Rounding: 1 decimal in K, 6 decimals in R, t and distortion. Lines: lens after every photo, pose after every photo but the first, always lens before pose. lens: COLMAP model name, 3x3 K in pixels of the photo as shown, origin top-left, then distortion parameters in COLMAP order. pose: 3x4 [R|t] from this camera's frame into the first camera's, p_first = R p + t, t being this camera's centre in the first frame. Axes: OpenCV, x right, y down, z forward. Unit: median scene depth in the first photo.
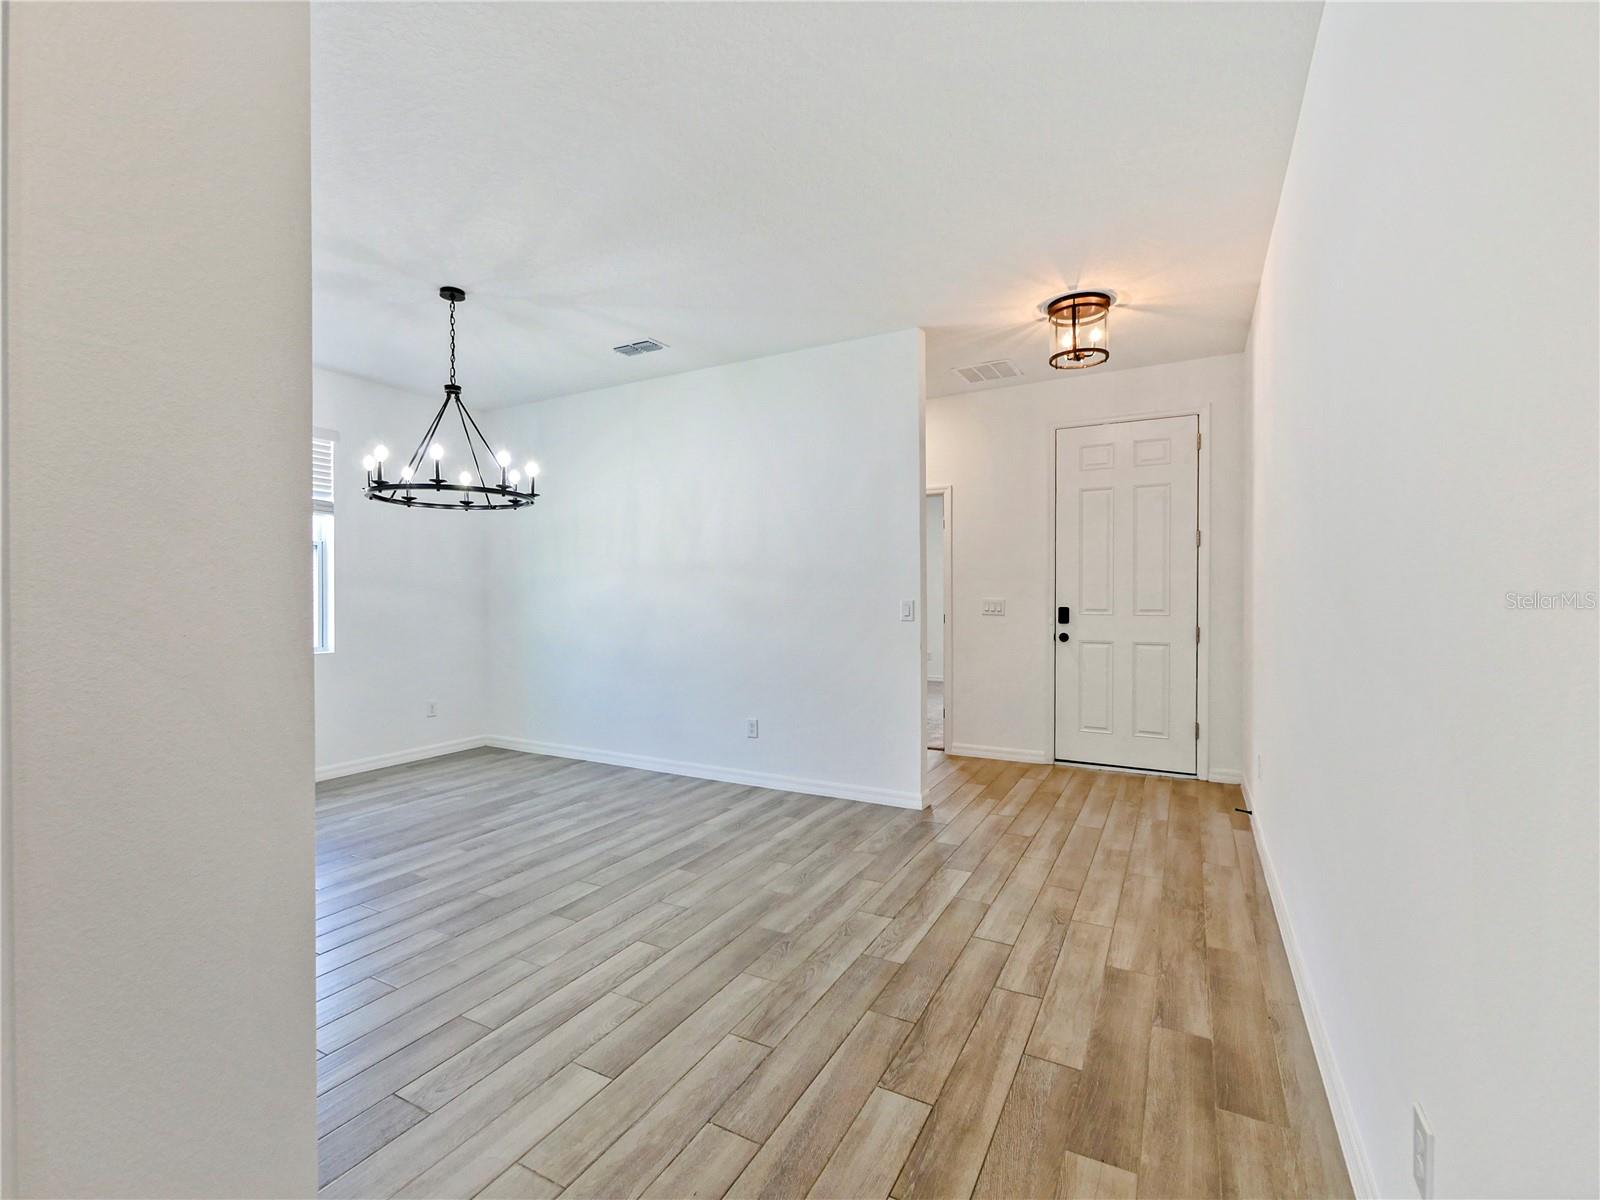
lens RADIAL K [[698.4, 0, 803.4], [0, 698.4, 596.7], [0, 0, 1]] dist [-0.000241, -0.000674]
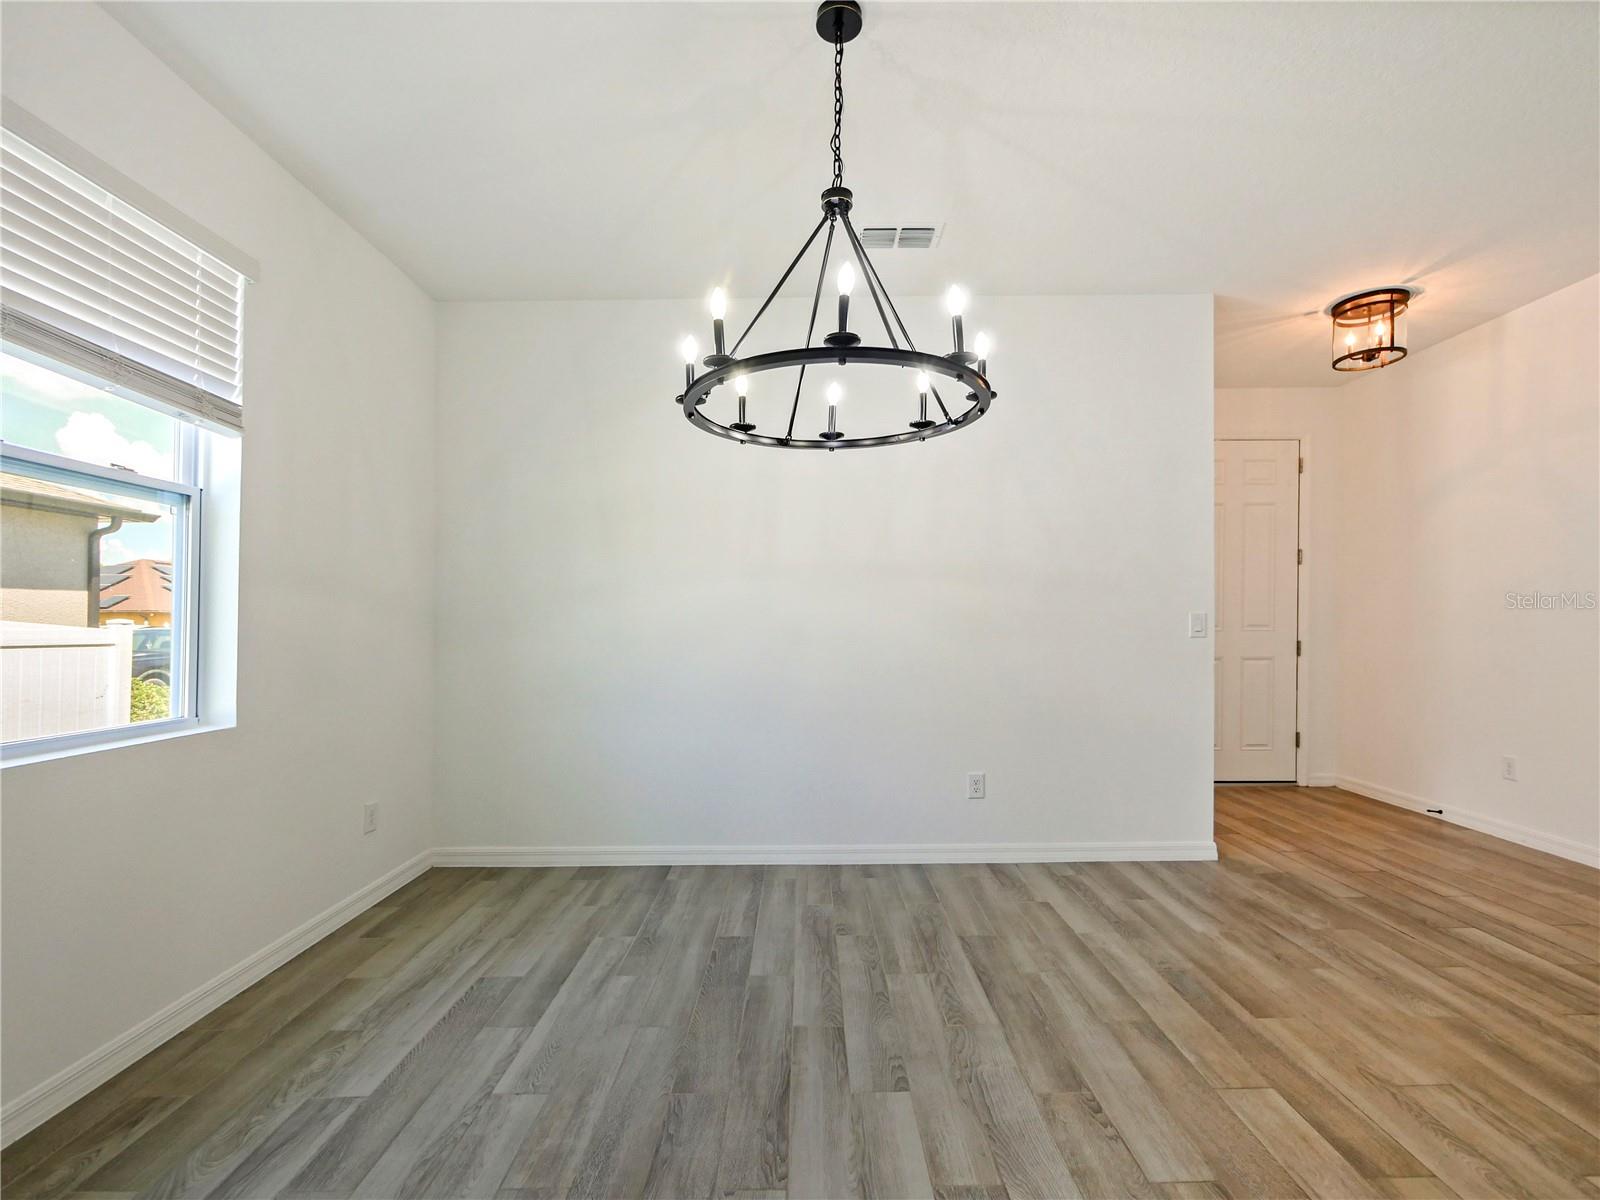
lens RADIAL K [[698.4, 0, 800.9], [0, 698.4, 608.5], [0, 0, 1]] dist [-0.000241, -0.000674]
pose [[0.877523, 0.005492, 0.479502, -0.730837], [0.005513, 0.999753, -0.021541, 0.016906], [-0.479502, 0.021546, 0.877276, 0.528310]]
